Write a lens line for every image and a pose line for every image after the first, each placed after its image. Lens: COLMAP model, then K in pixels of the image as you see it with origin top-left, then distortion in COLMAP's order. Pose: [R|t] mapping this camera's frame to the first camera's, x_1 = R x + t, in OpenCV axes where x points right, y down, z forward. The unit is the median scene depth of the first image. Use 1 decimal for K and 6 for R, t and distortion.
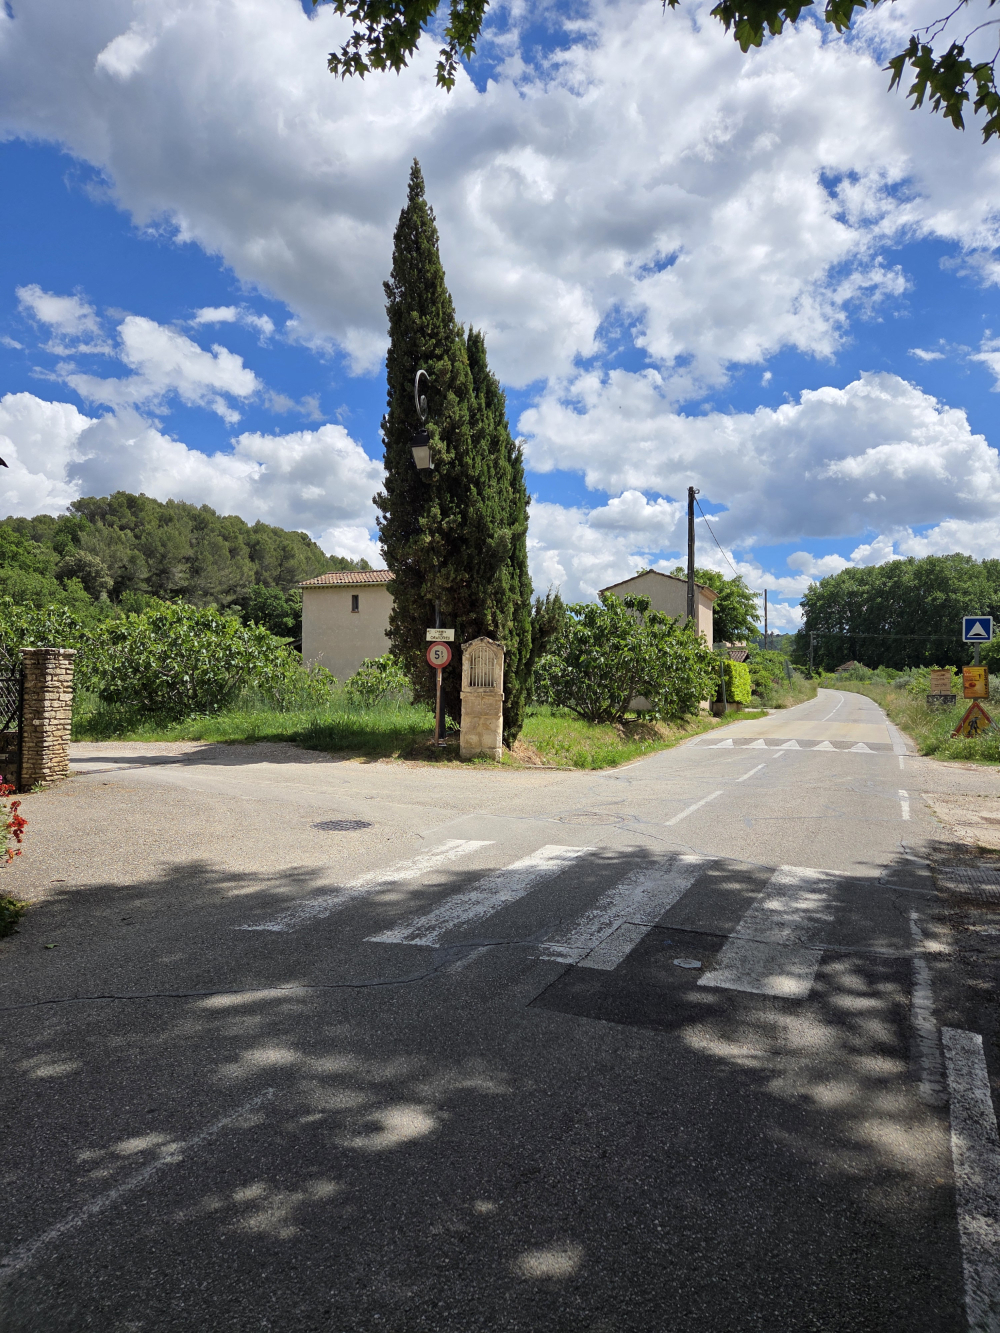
lens RADIAL K [[909.7, 0, 500.3], [0, 909.7, 667.3], [0, 0, 1]] dist [0.001478, -0.000455]
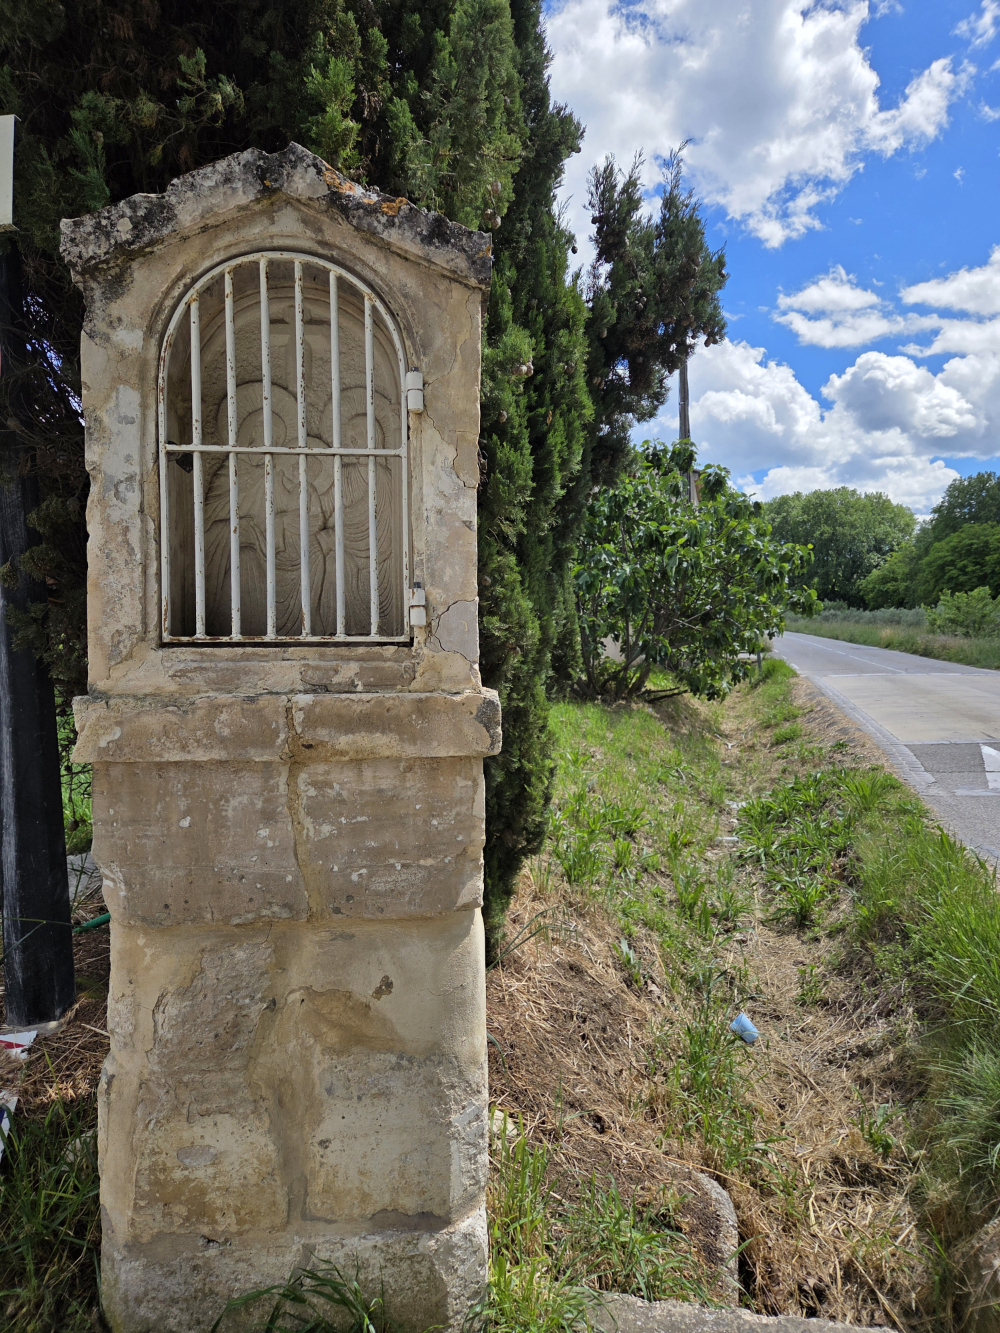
lens RADIAL K [[909.7, 0, 492.2], [0, 909.7, 676.9], [0, 0, 1]] dist [0.001478, -0.000455]
pose [[0.993190, -0.043046, 0.108264, -0.007972], [0.035697, 0.996983, 0.068926, 0.017709], [-0.110904, -0.064592, 0.991730, 0.827185]]
